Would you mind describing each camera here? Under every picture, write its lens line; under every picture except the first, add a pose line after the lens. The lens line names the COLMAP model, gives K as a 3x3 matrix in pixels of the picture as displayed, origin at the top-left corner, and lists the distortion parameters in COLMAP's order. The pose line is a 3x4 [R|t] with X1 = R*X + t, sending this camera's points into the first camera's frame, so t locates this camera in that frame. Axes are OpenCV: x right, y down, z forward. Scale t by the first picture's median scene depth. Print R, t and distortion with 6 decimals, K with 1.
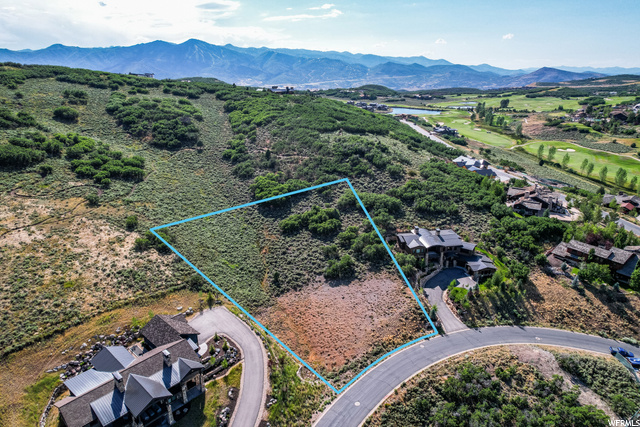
lens RADIAL K [[412.9, 0, 323.4], [0, 412.9, 212.3], [0, 0, 1]] dist [-0.058446, 0.042725]
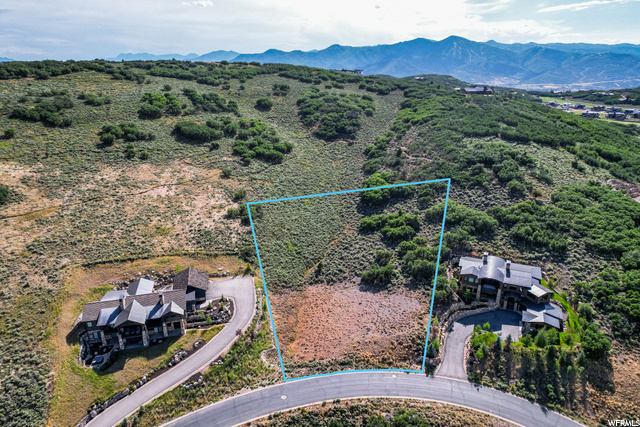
lens RADIAL K [[412.9, 0, 315.5], [0, 412.9, 214.1], [0, 0, 1]] dist [-0.058446, 0.042725]
pose [[0.828002, 0.180858, -0.530757, 0.364448], [-0.175441, 0.982590, 0.061128, -0.033057], [0.532572, 0.042503, 0.845317, 0.097881]]
